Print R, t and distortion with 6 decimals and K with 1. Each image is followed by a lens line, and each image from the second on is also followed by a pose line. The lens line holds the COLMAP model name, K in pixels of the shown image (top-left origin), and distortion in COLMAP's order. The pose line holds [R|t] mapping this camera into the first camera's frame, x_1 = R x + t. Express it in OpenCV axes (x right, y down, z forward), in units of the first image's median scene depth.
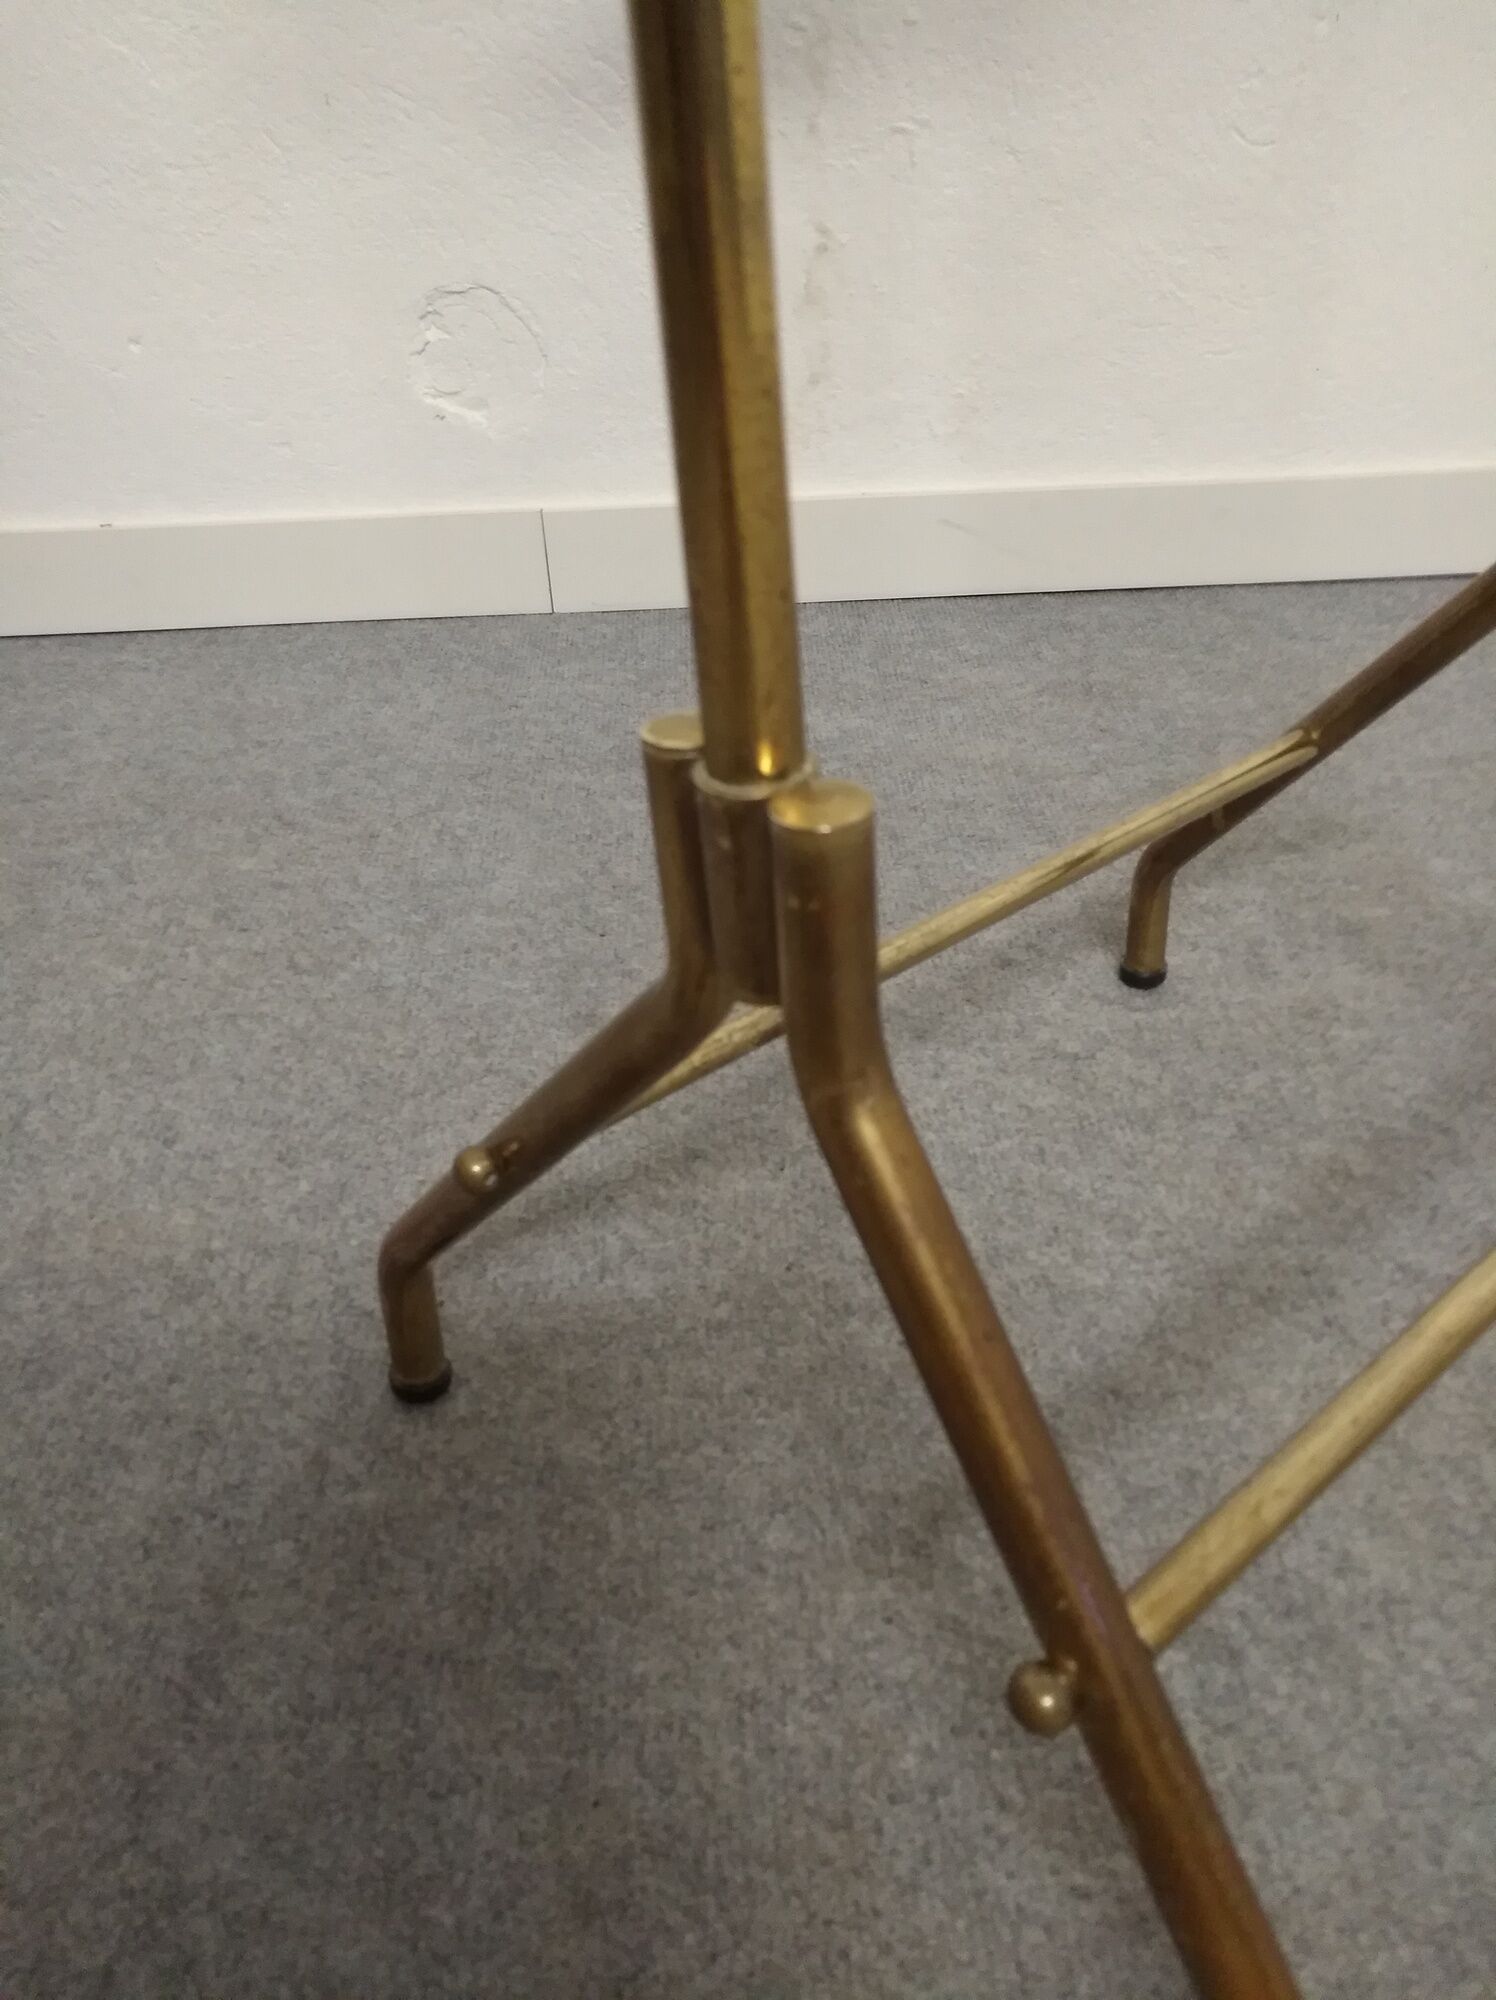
lens RADIAL K [[1534.3, 0, 748.0], [0, 1534.3, 1000.0], [0, 0, 1]] dist [-0.023233, 0.041076]
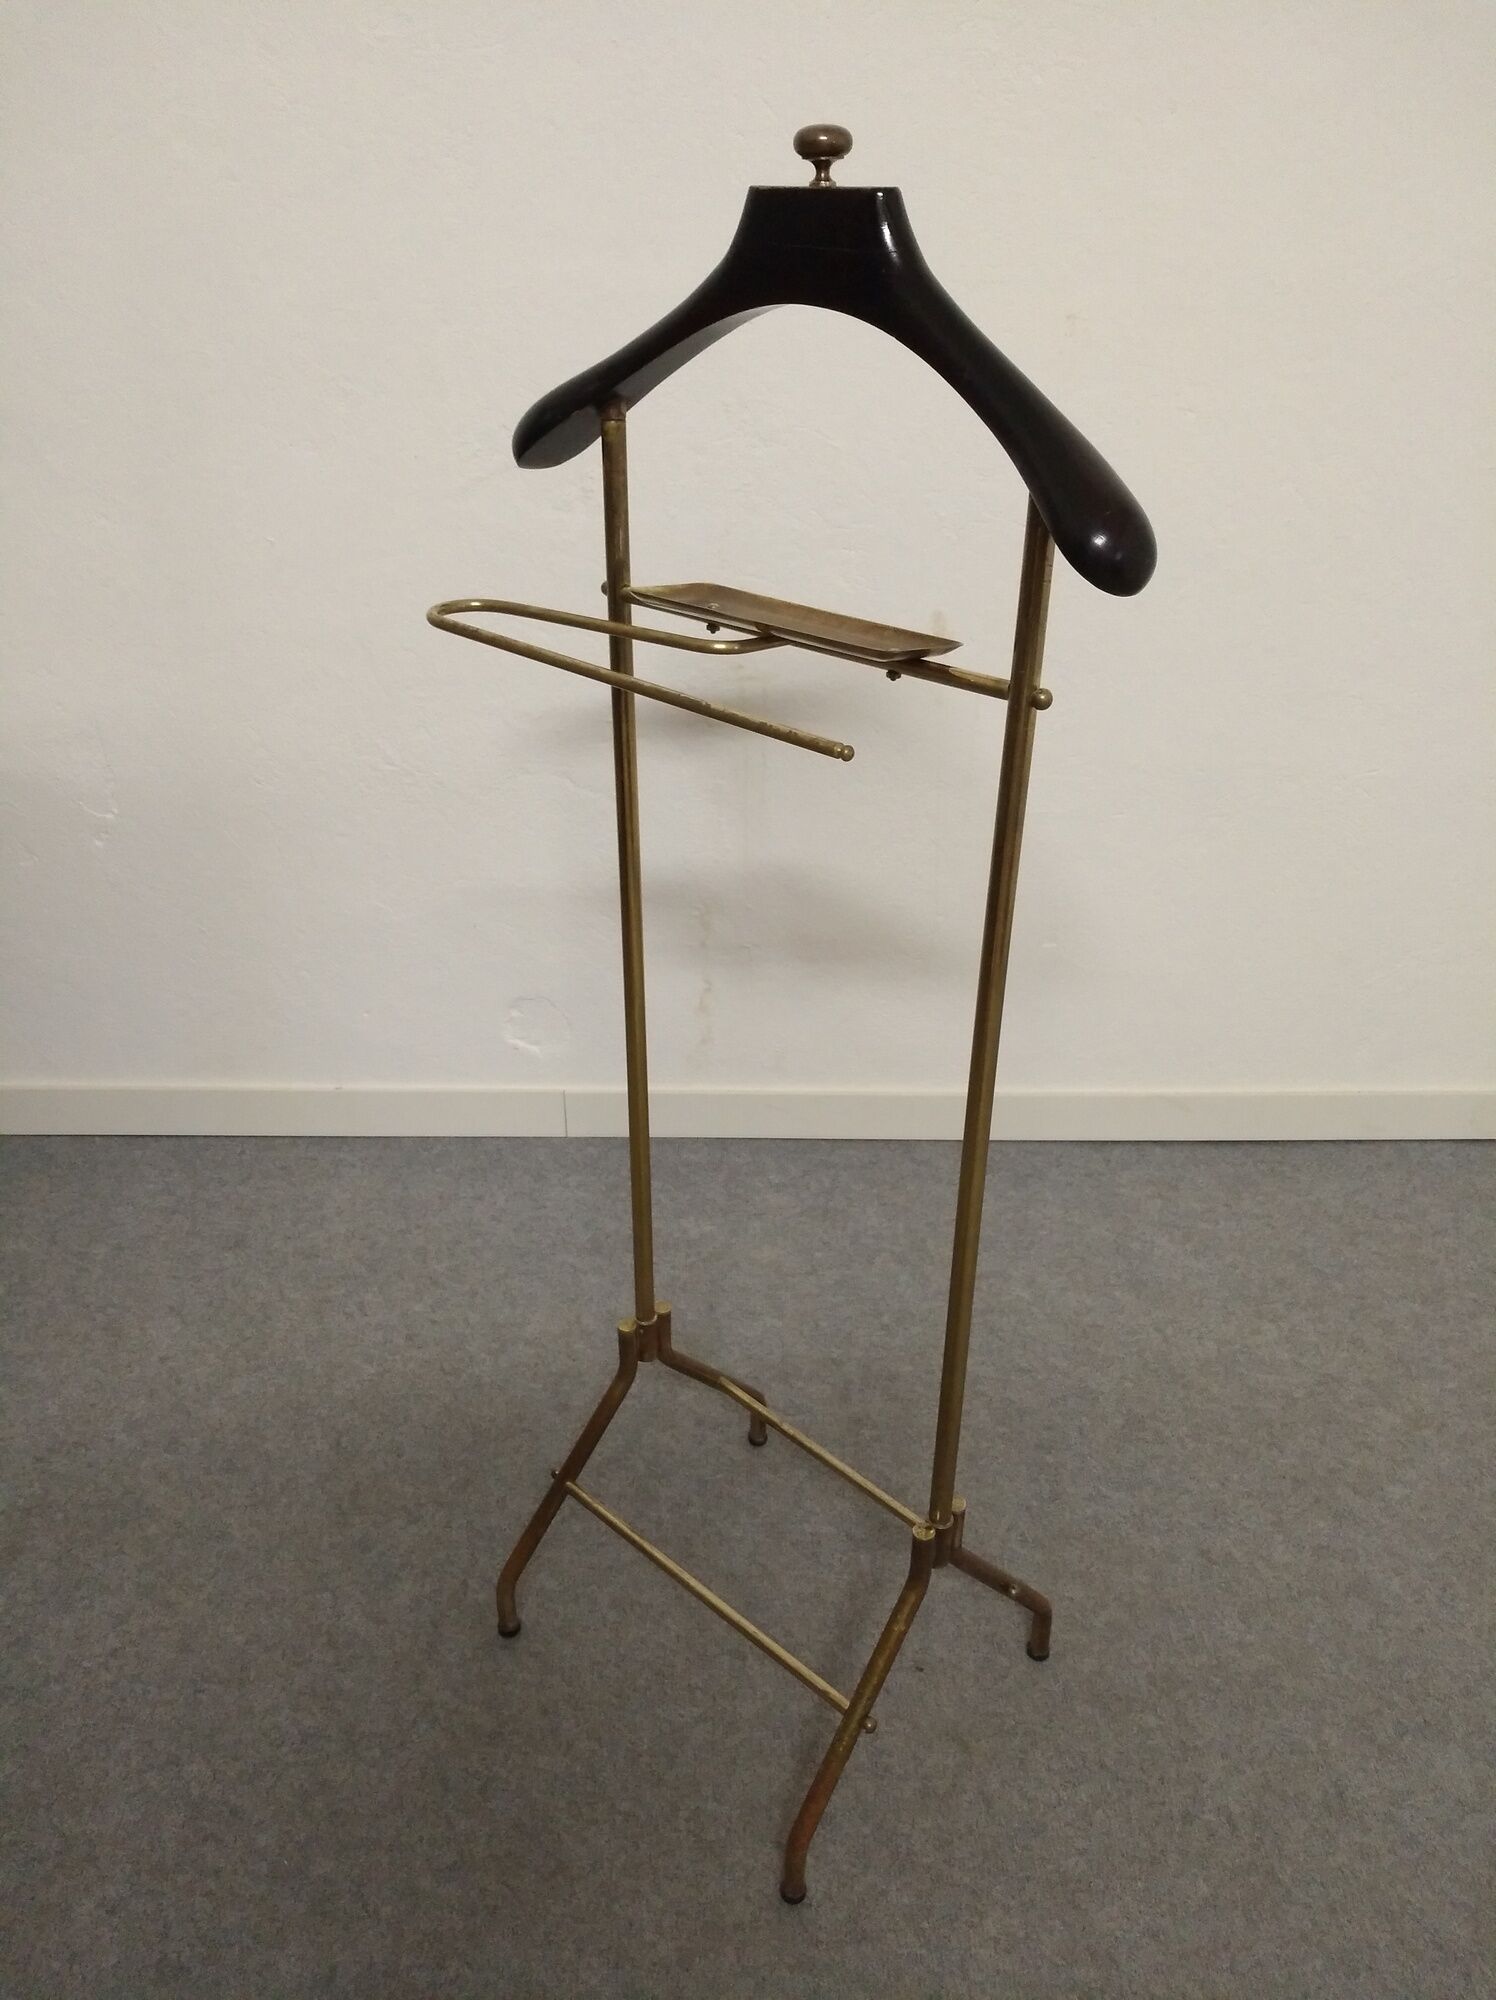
lens RADIAL K [[1571.5, 0, 748.0], [0, 1571.5, 1000.0], [0, 0, 1]] dist [-0.034414, 0.061484]
pose [[0.998739, 0.048981, -0.011023, 0.216983], [-0.049762, 0.994892, -0.087833, -0.509915], [0.006664, 0.088271, 0.996074, -1.846670]]
